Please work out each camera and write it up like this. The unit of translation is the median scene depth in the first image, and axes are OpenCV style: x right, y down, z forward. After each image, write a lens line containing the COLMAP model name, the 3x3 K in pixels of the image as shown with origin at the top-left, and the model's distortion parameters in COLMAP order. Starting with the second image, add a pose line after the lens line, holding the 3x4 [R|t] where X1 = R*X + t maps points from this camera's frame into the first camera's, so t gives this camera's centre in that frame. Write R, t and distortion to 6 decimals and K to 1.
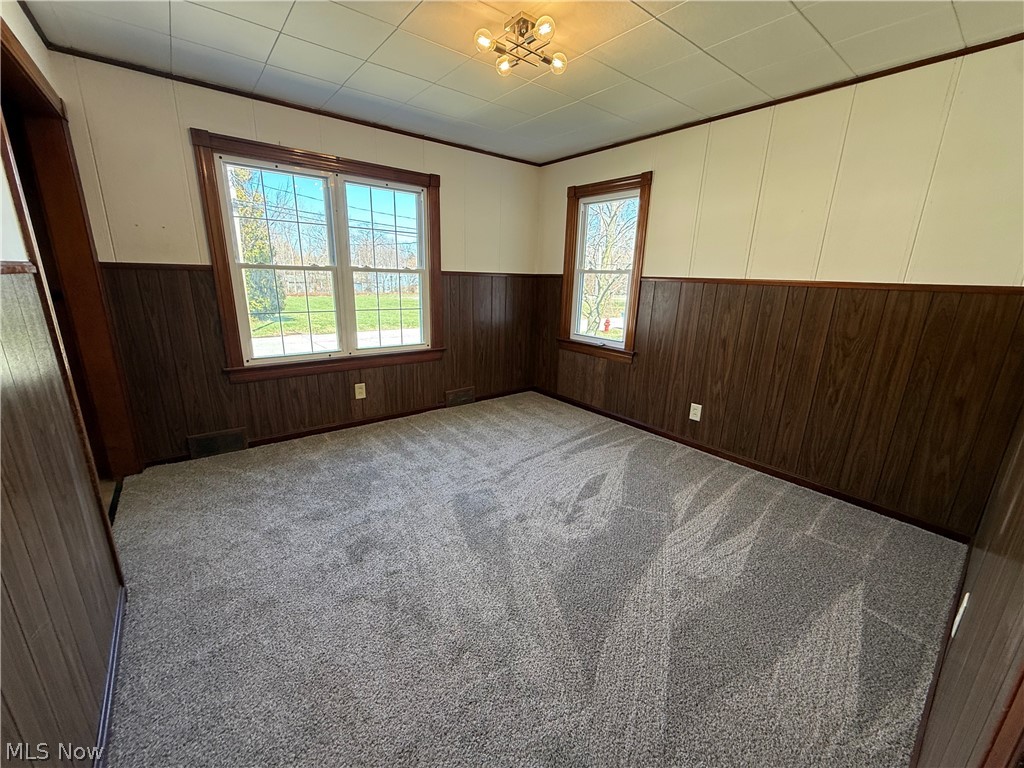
lens RADIAL K [[408.4, 0, 505.6], [0, 408.4, 384.8], [0, 0, 1]] dist [-0.001351, 0.000178]
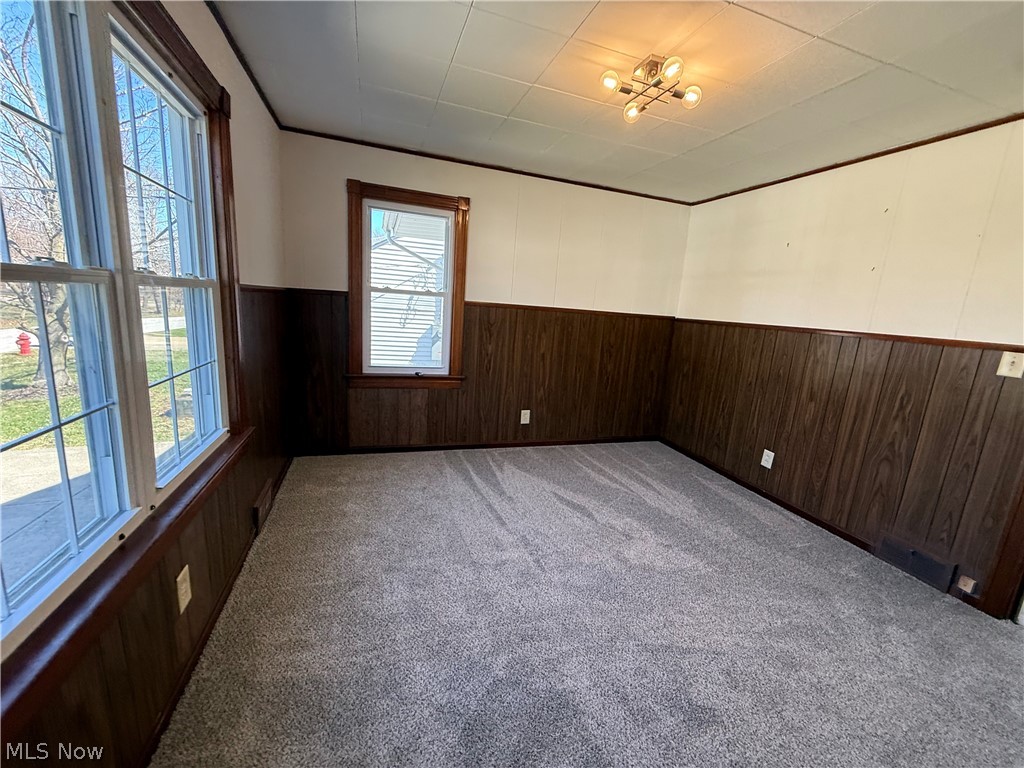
lens RADIAL K [[408.4, 0, 508.4], [0, 408.4, 385.2], [0, 0, 1]] dist [-0.001351, 0.000178]
pose [[0.337555, -0.182958, 0.923354, -0.614825], [0.182495, 0.975037, 0.126483, -0.177574], [-0.923446, 0.125812, 0.362518, 0.587441]]
